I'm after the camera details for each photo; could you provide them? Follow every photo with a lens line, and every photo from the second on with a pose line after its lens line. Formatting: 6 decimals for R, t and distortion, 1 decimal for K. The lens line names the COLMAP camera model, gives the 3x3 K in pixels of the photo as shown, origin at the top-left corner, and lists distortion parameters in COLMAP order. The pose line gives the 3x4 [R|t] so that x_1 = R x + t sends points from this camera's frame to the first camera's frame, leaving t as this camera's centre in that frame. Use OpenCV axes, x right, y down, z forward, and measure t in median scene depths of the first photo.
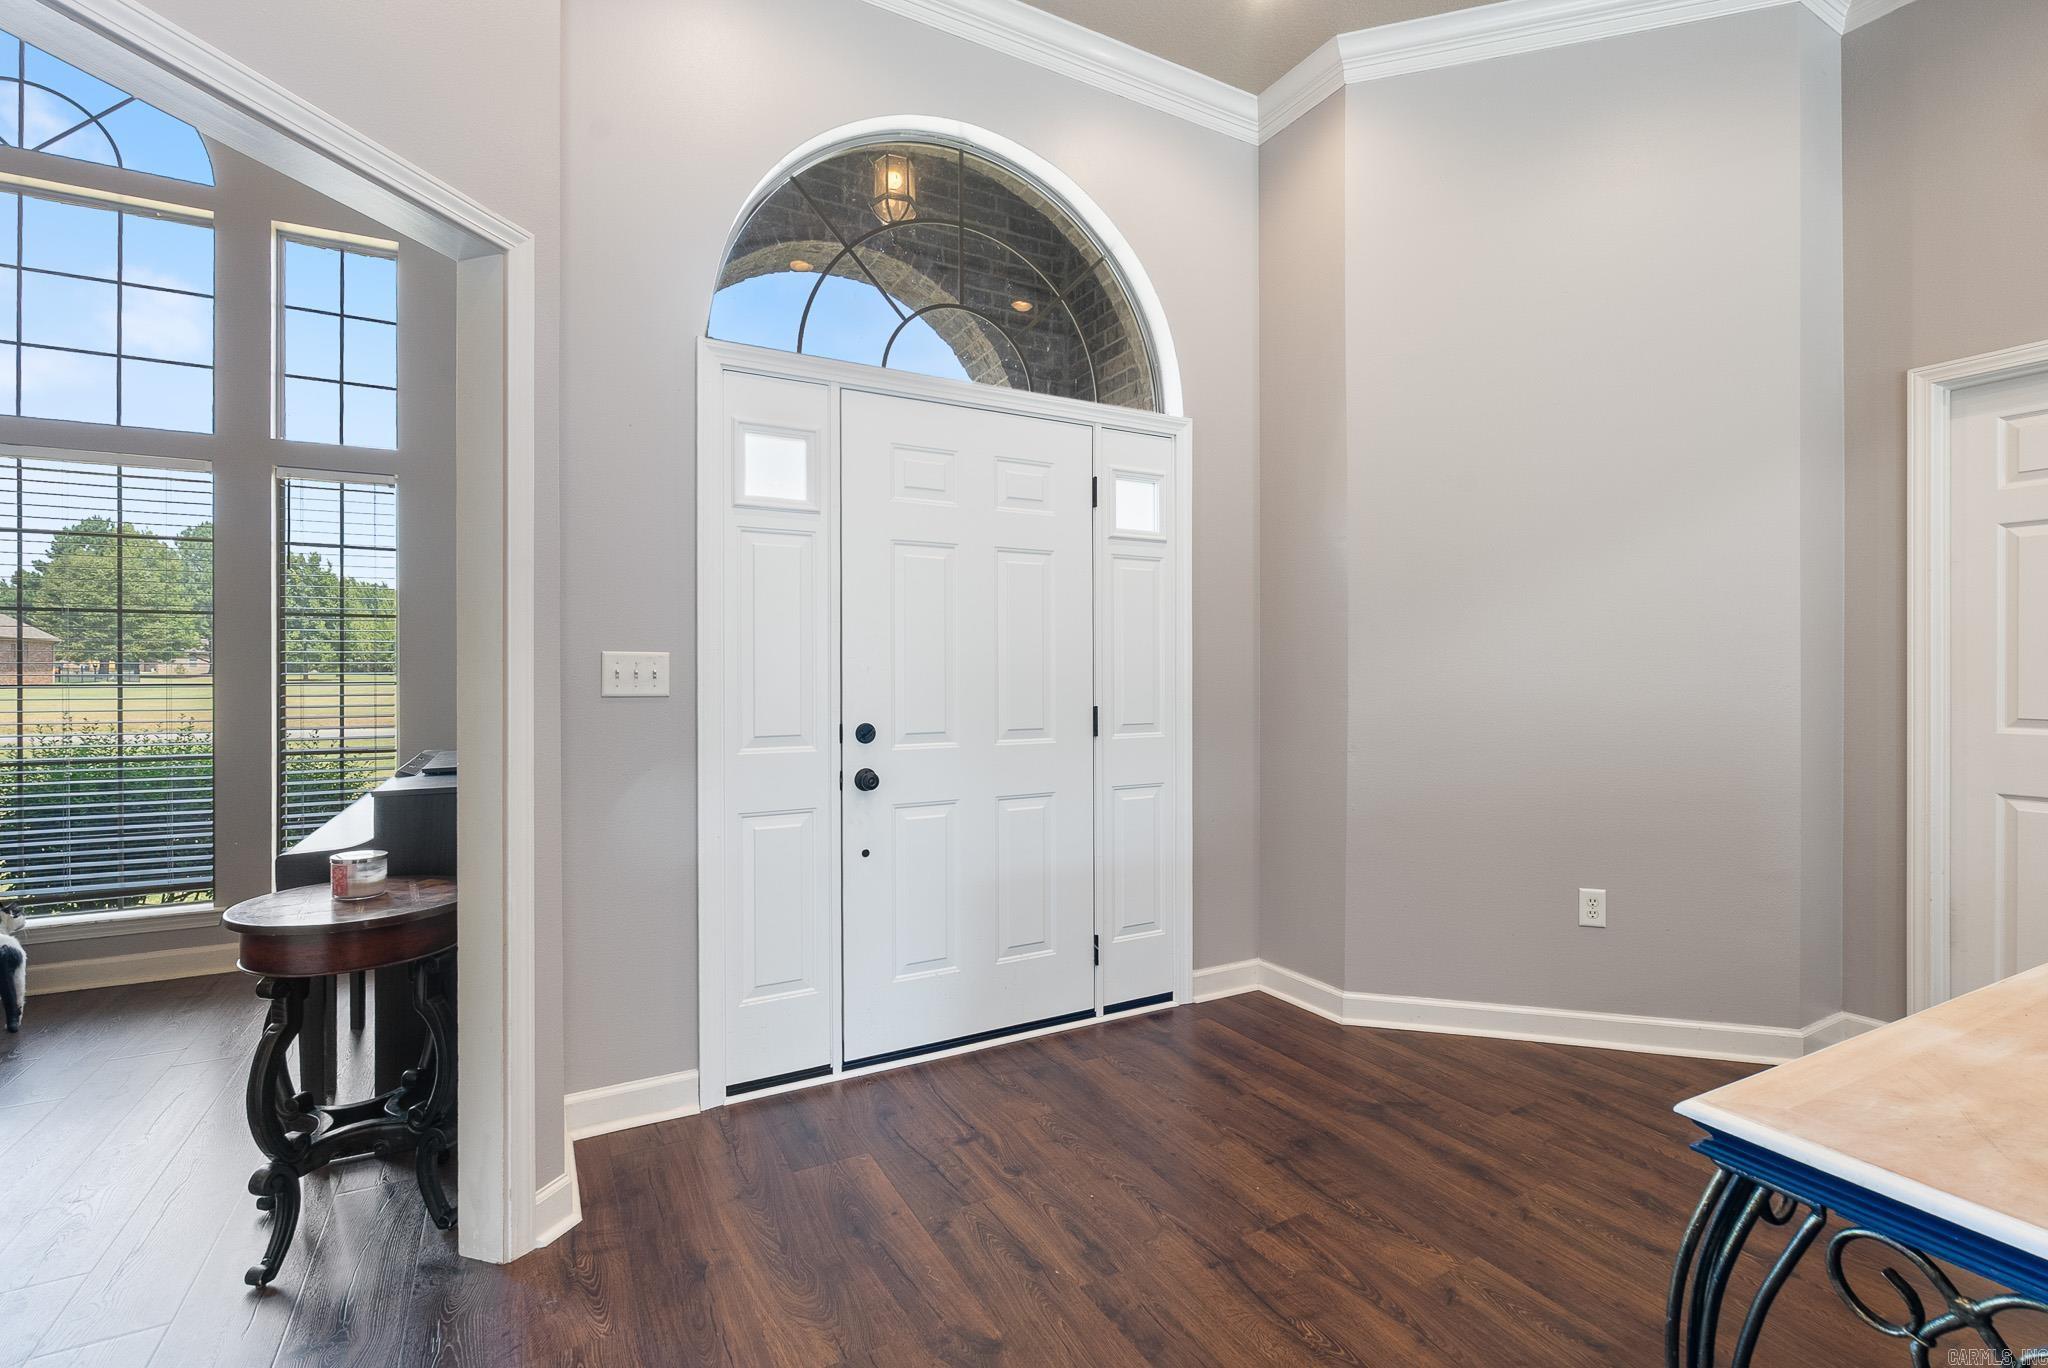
lens RADIAL K [[907.2, 0, 1020.6], [0, 907.2, 679.1], [0, 0, 1]] dist [-0.000151, 0.000083]
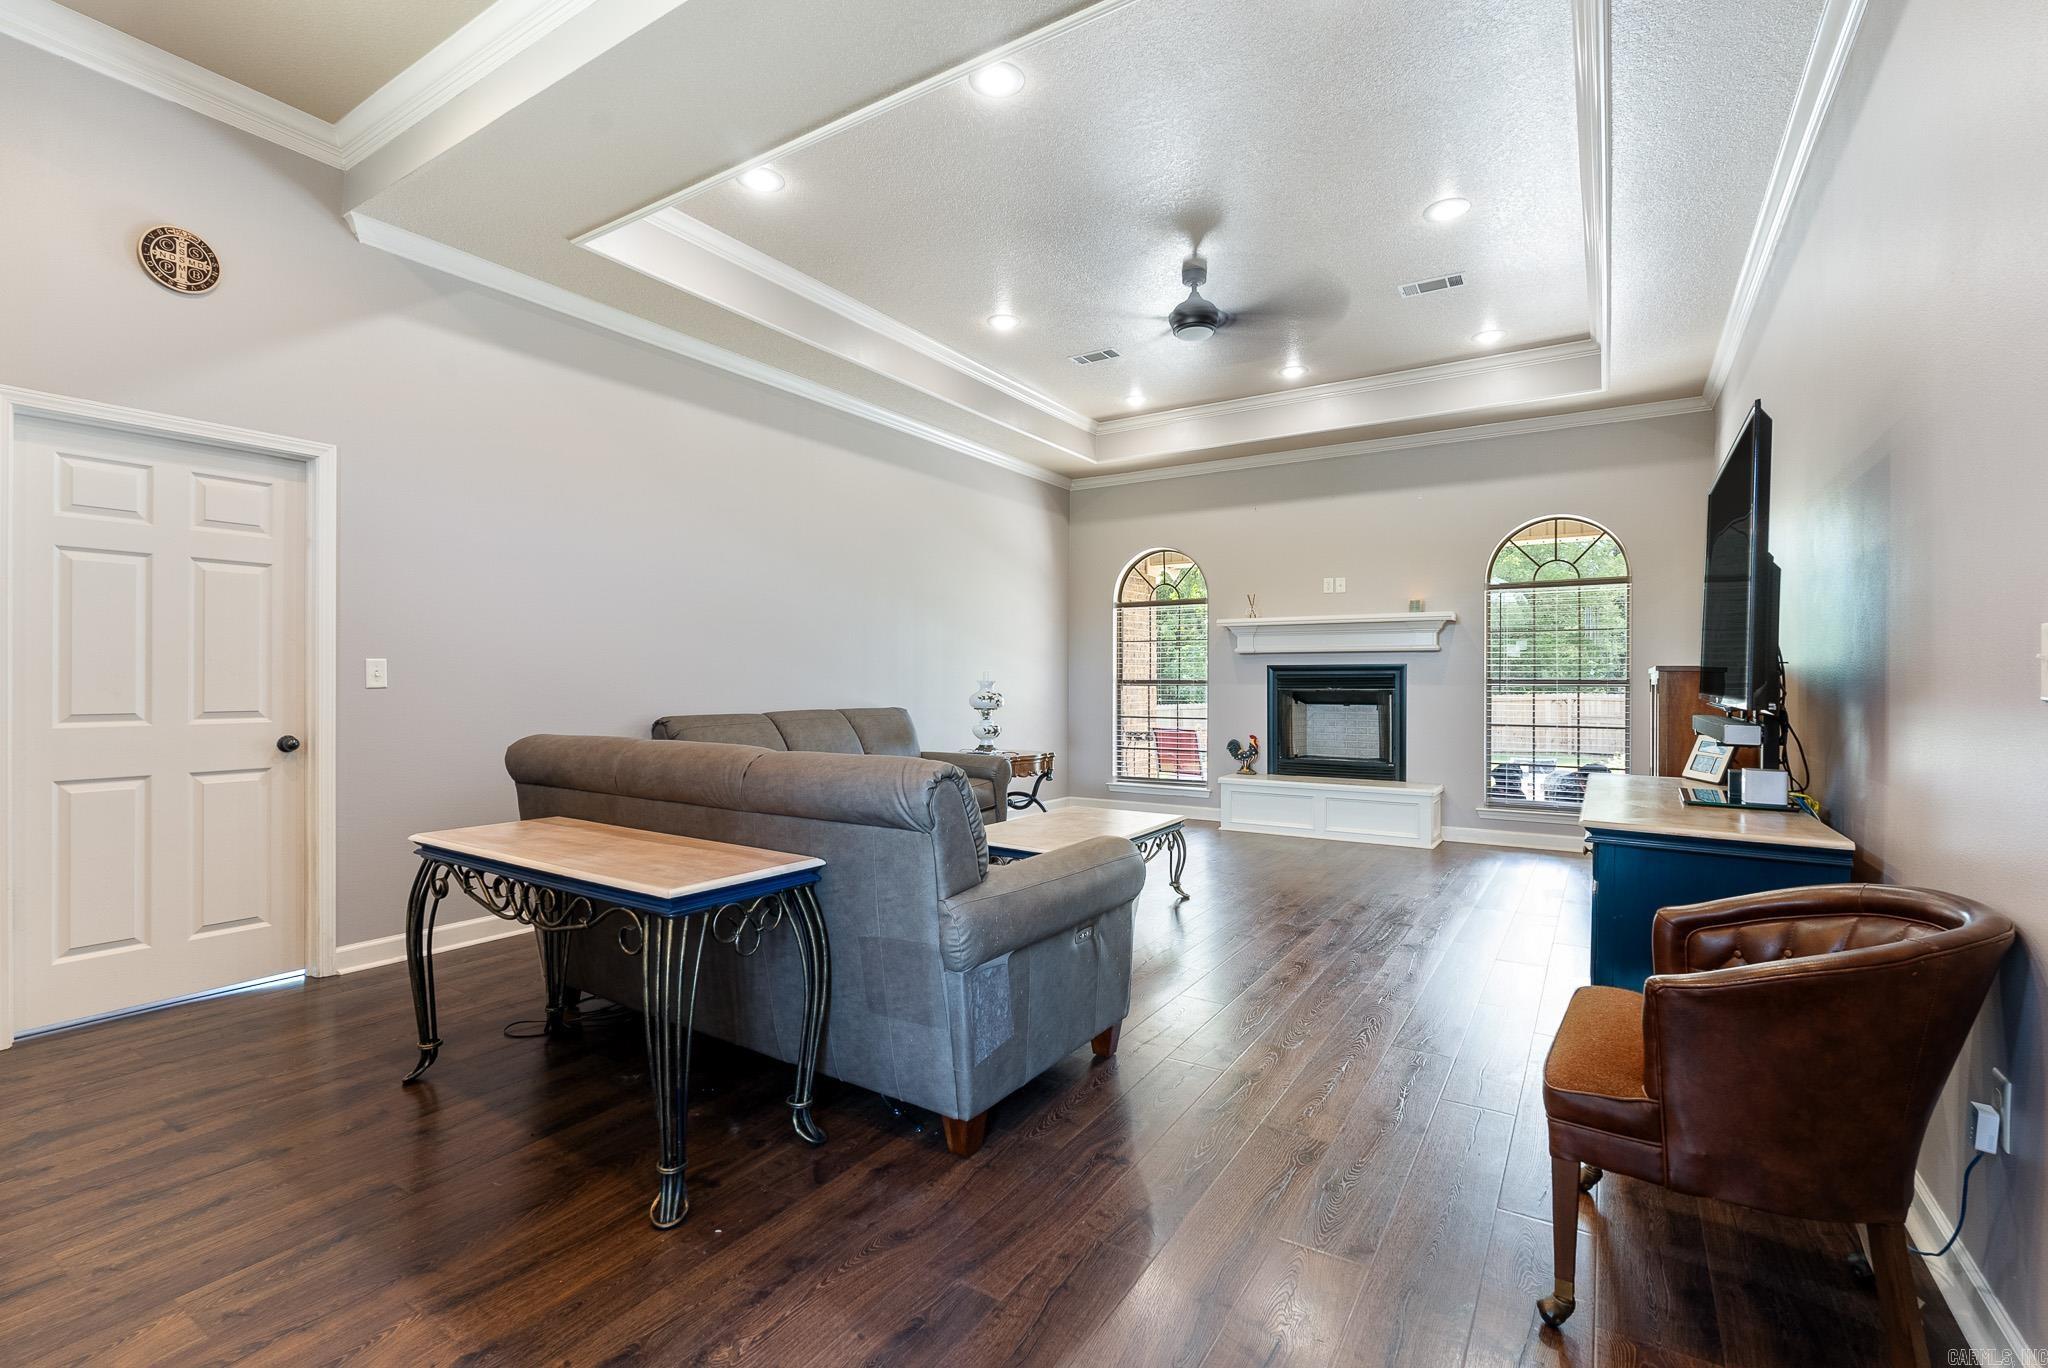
lens RADIAL K [[917.0, 0, 1032.8], [0, 917.0, 682.0], [0, 0, 1]] dist [-0.007140, 0.000451]
pose [[-0.484286, 0.000030, 0.874910, -0.526481], [0.006026, 0.999976, 0.003301, 0.004050], [-0.874889, 0.006871, -0.484274, 0.482626]]
